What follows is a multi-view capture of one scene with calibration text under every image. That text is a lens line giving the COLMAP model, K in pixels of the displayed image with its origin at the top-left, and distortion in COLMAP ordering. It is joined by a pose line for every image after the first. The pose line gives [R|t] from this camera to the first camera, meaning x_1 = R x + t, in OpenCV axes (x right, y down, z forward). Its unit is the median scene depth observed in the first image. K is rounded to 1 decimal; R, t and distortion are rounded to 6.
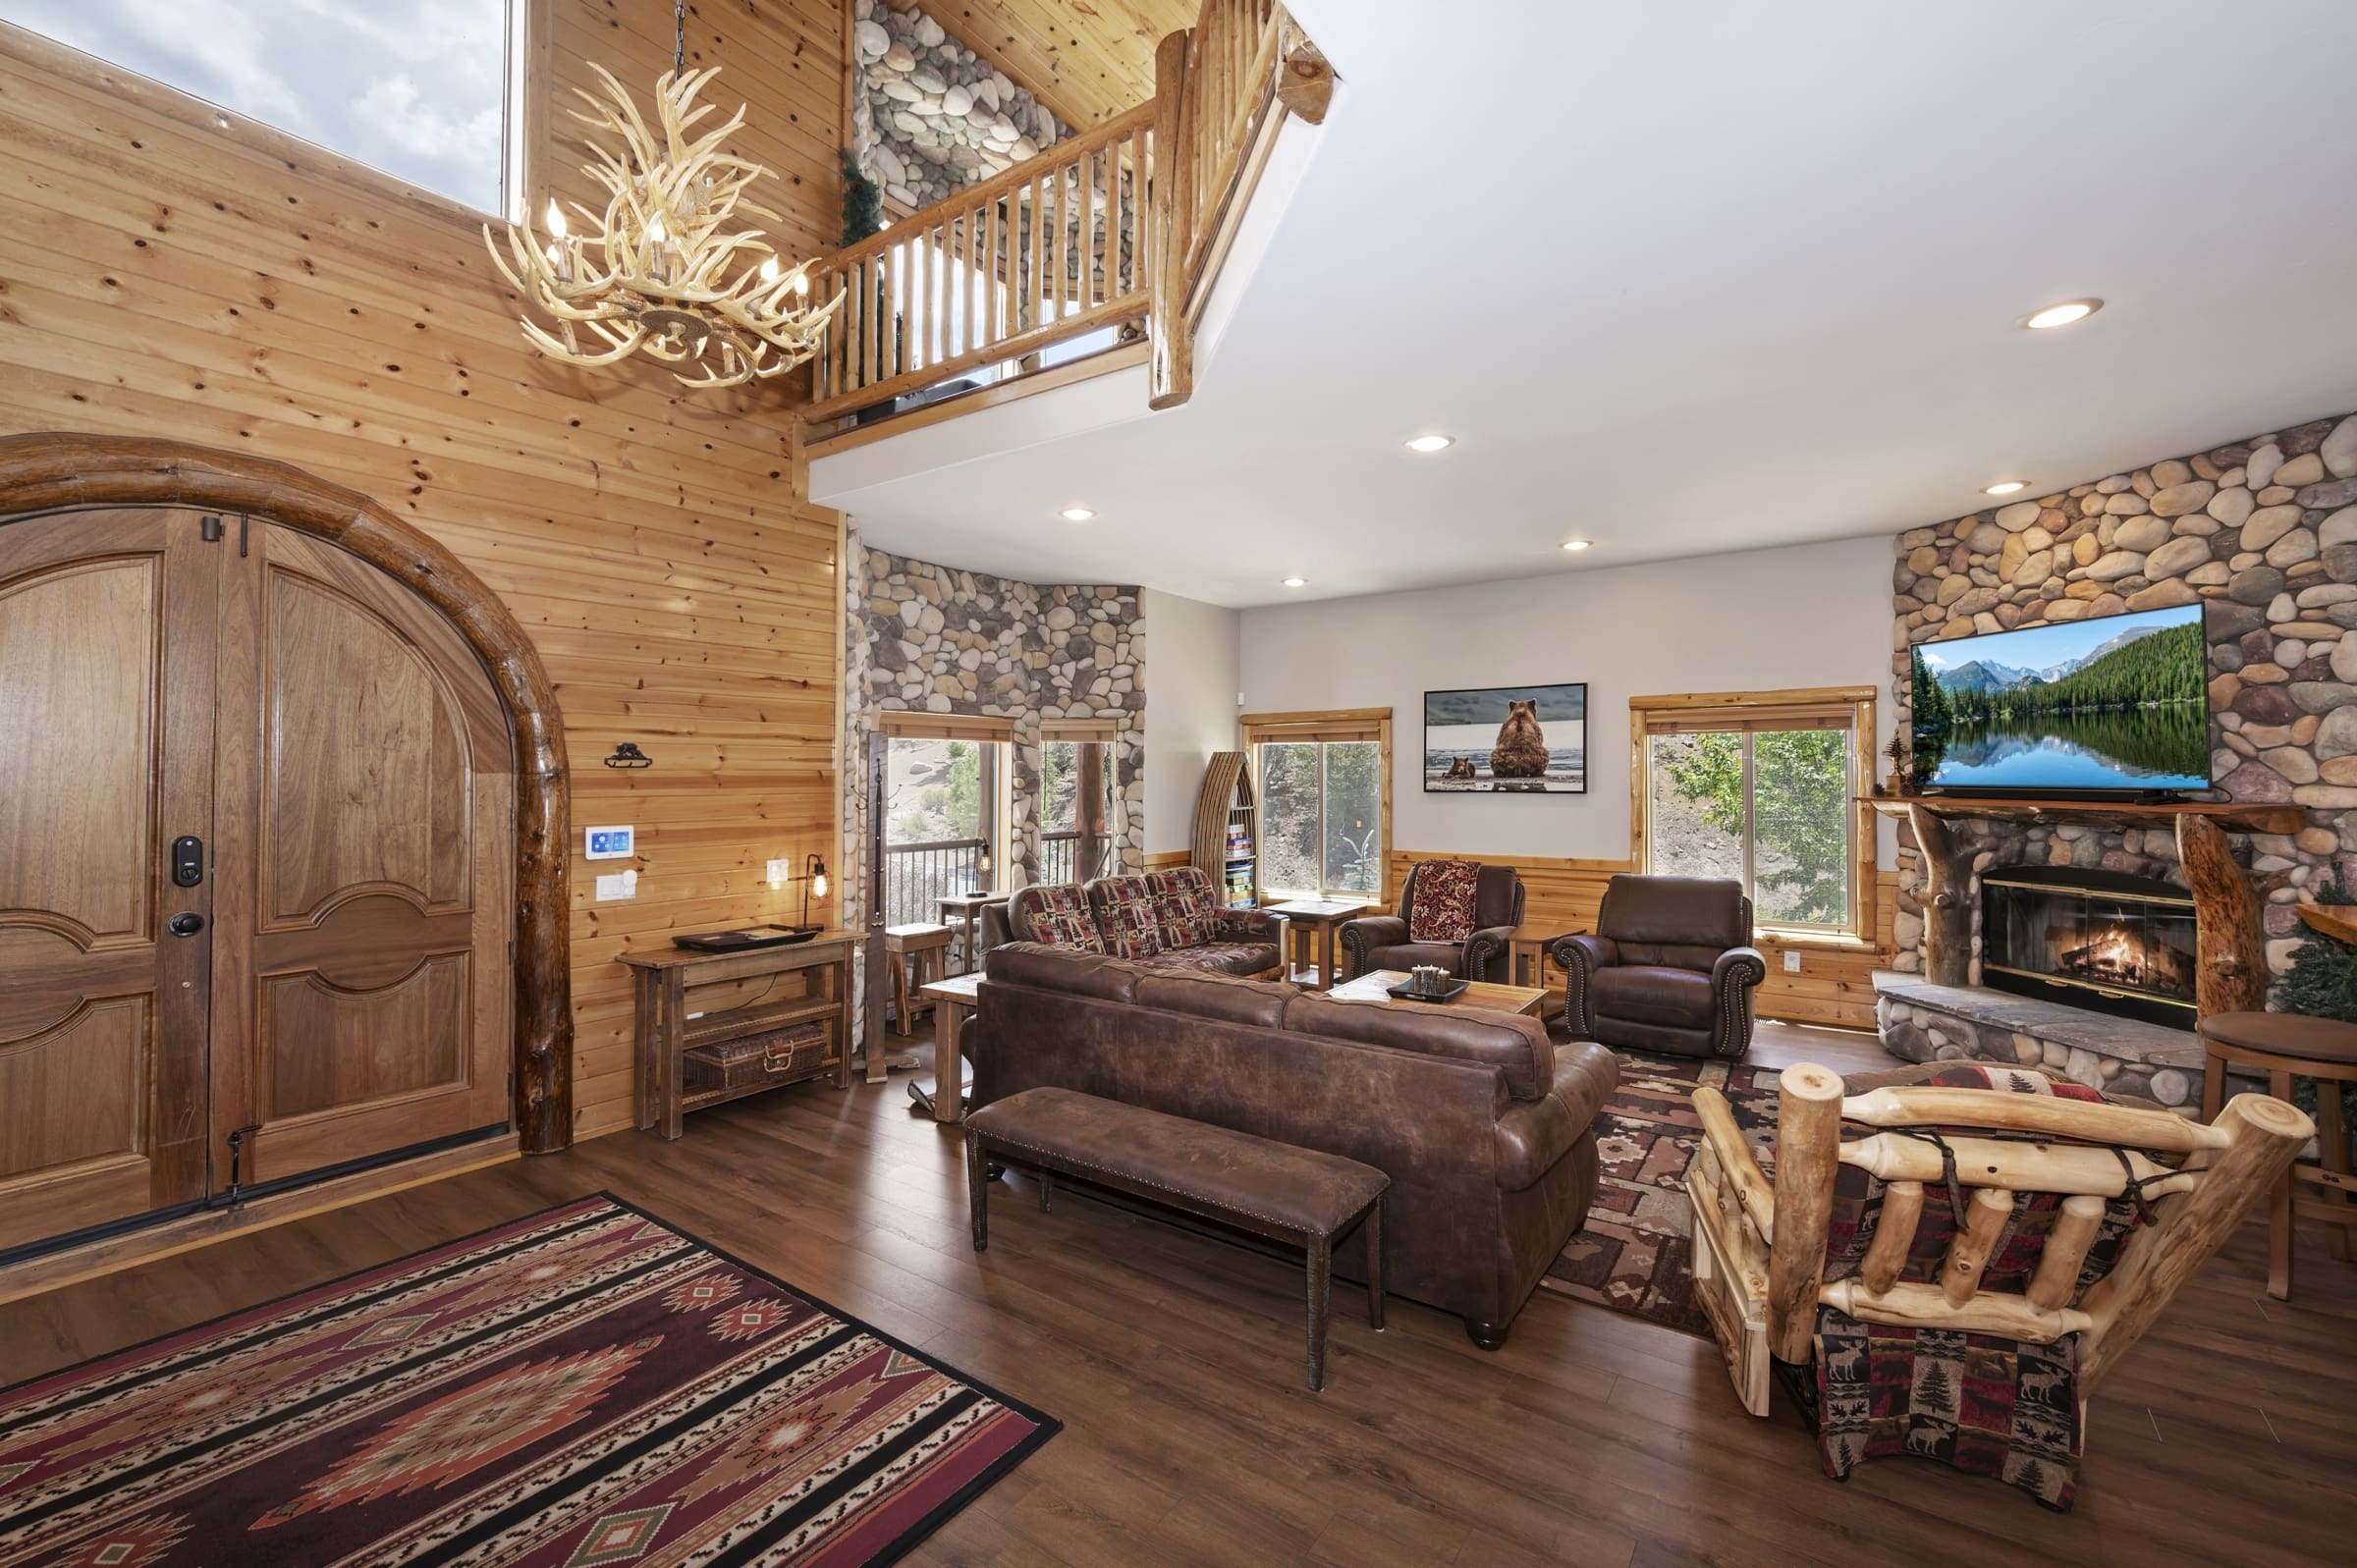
lens RADIAL K [[953.2, 0, 1186.3], [0, 953.2, 765.7], [0, 0, 1]] dist [-0.000446, -0.000199]
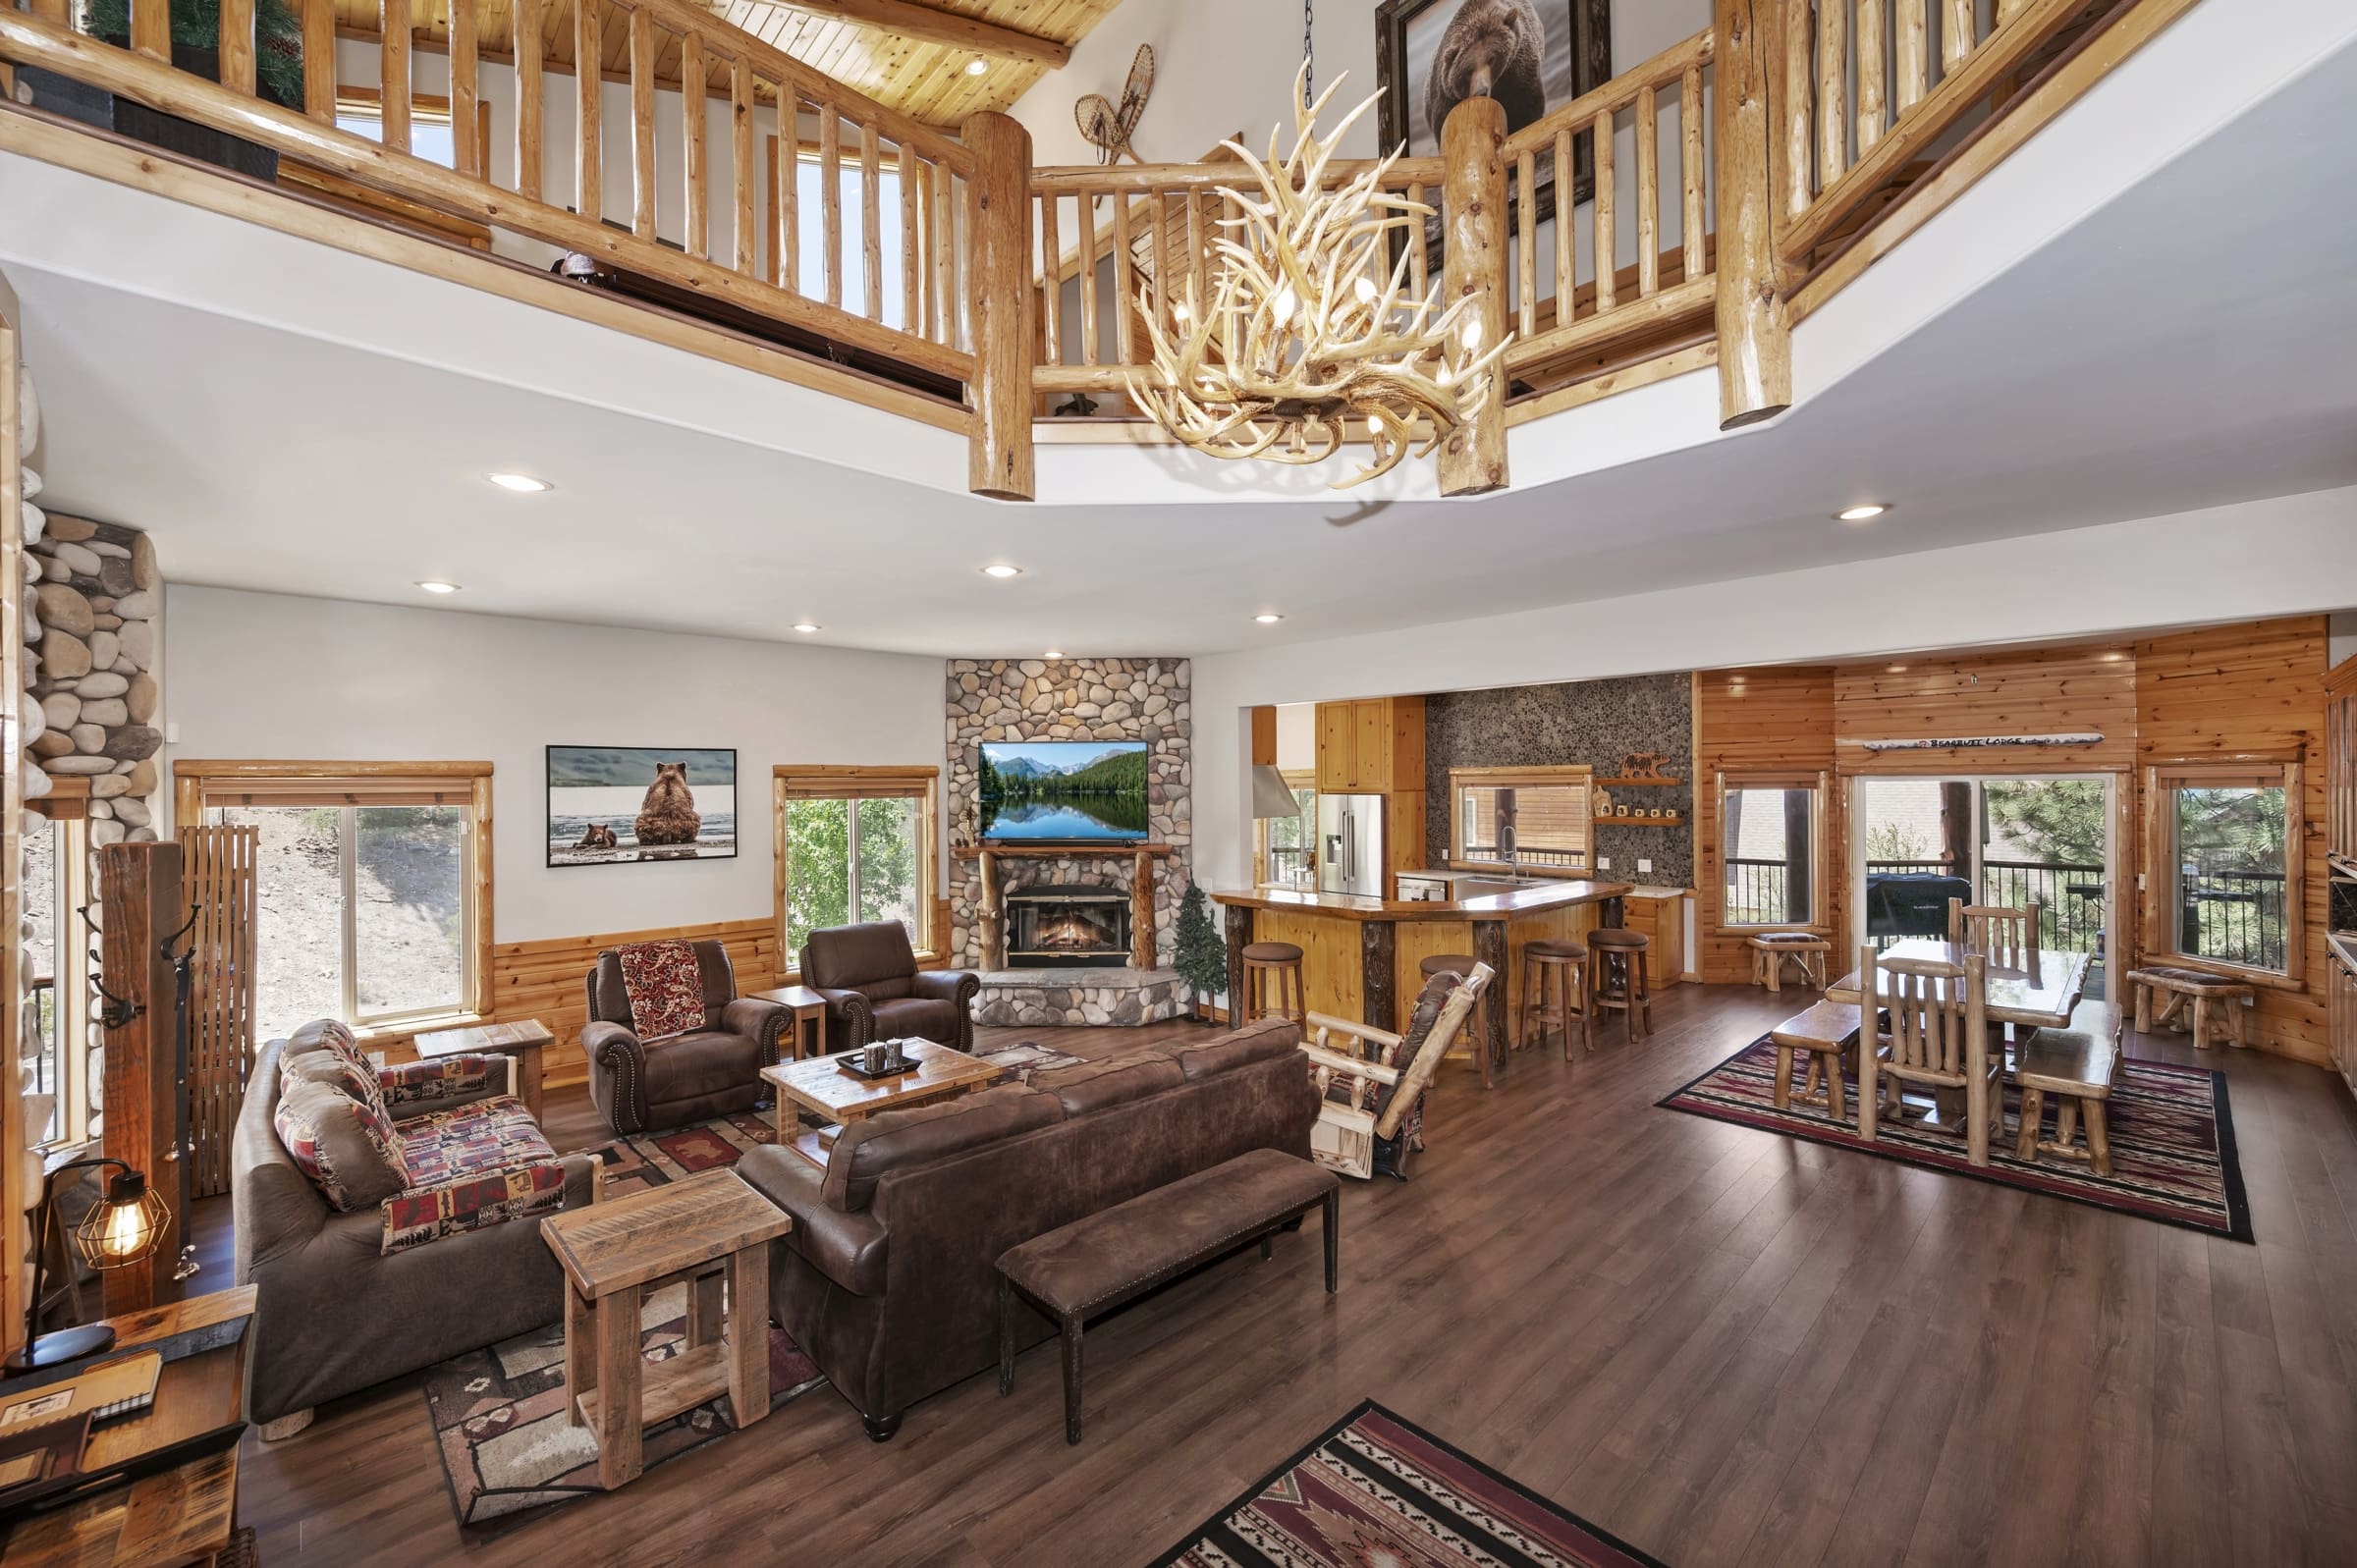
lens RADIAL K [[970.3, 0, 1178.5], [0, 970.3, 784.0], [0, 0, 1]] dist [-0.000694, 0.000101]
pose [[0.195981, 0.004687, 0.980596, -0.538682], [-0.002108, 0.999988, -0.004358, -0.048511], [-0.980605, -0.001213, 0.195989, 0.350574]]
